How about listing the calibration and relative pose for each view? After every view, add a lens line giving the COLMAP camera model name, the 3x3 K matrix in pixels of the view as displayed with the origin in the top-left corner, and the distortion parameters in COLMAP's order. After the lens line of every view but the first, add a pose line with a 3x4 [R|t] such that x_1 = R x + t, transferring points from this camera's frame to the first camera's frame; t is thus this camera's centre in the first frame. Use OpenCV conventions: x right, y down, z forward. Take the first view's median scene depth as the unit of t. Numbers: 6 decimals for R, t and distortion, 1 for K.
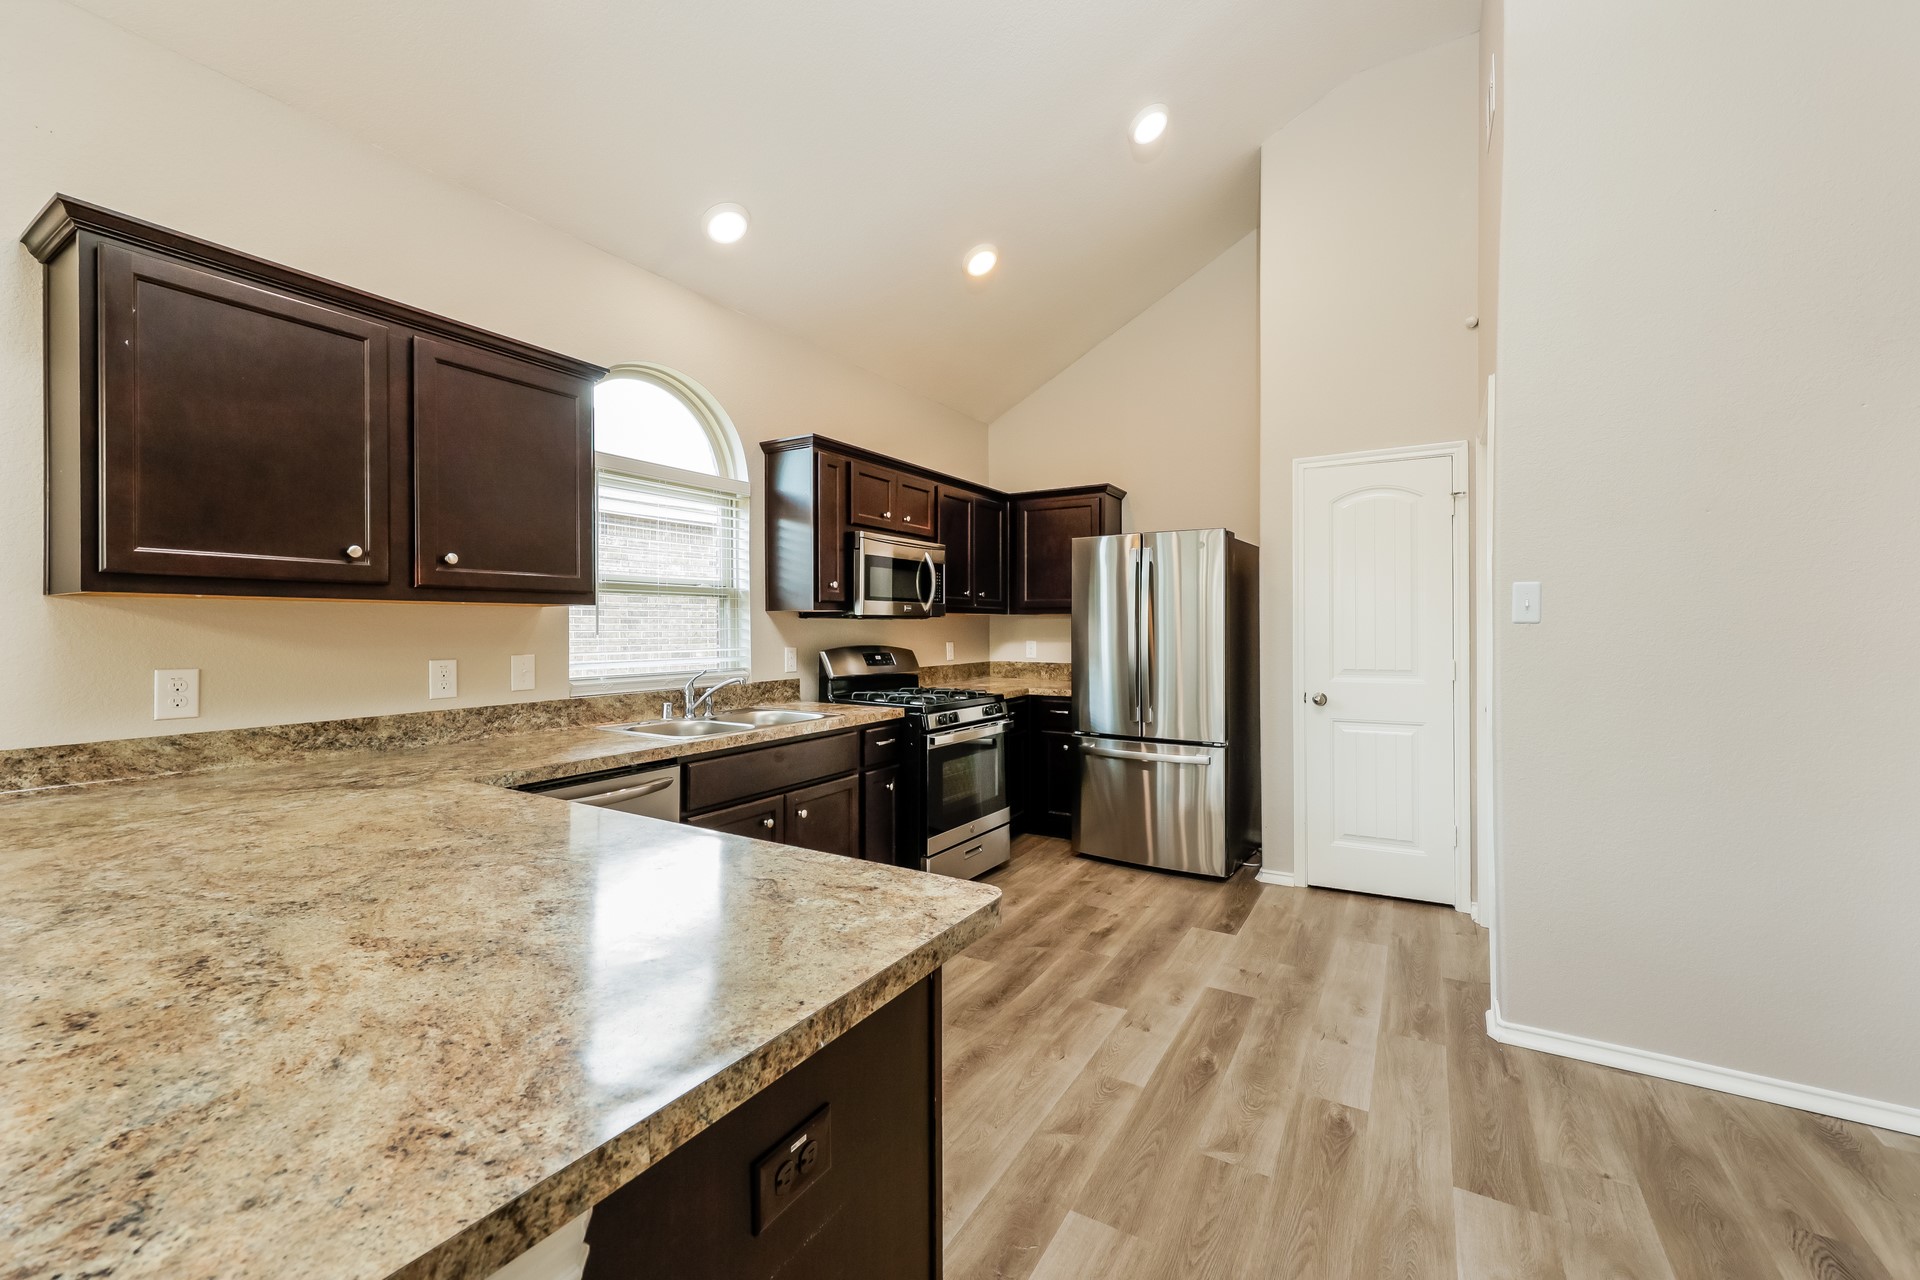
lens RADIAL K [[776.4, 0, 955.0], [0, 776.4, 631.3], [0, 0, 1]] dist [0.001855, 0.000139]
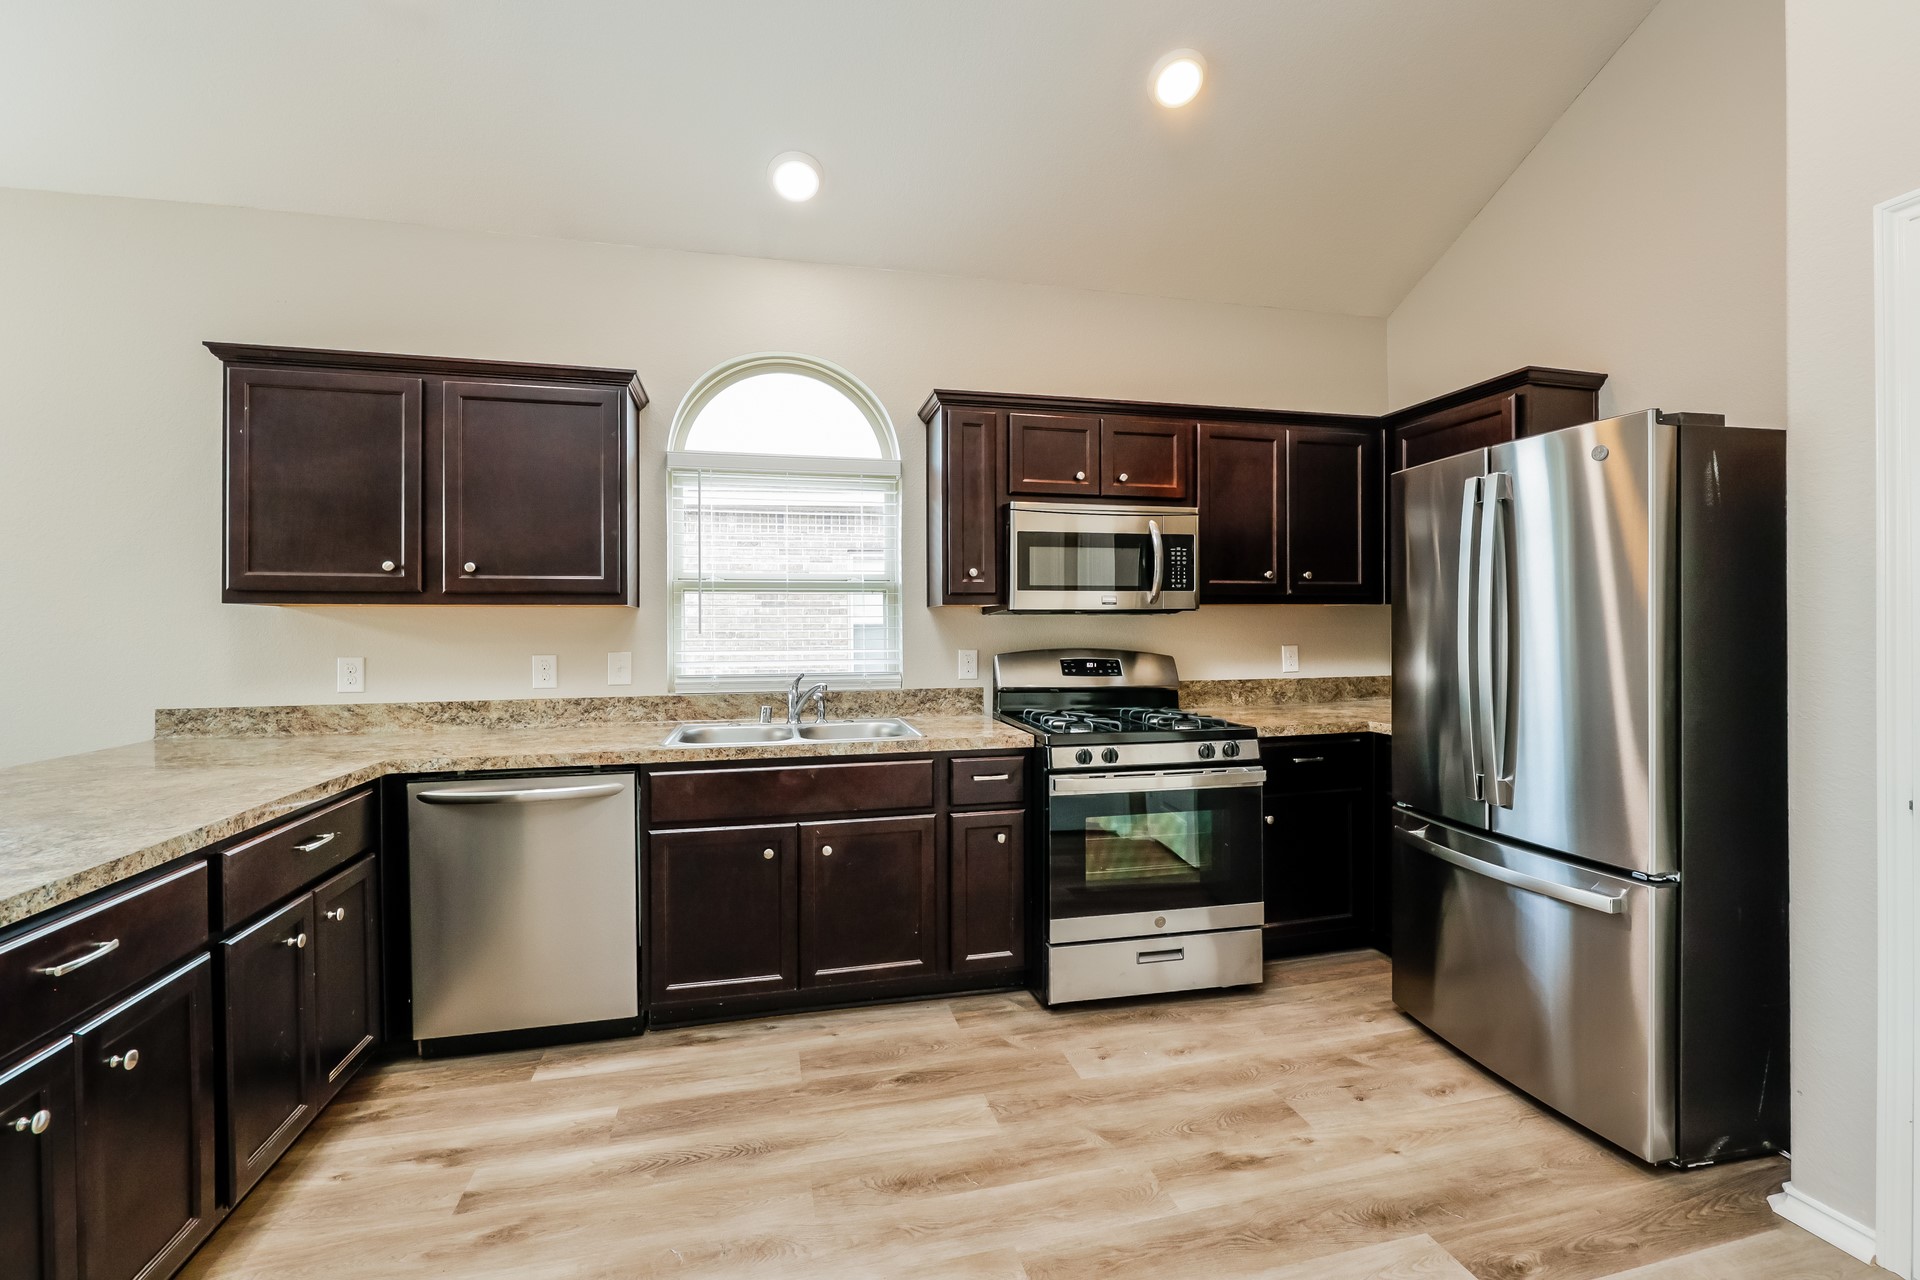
lens RADIAL K [[802.5, 0, 953.2], [0, 802.5, 631.6], [0, 0, 1]] dist [-0.007524, -0.000051]
pose [[0.708144, 0.003475, -0.706060, 0.471686], [-0.001636, 0.999993, 0.003282, -0.002196], [0.706066, -0.001169, 0.708145, 0.453596]]
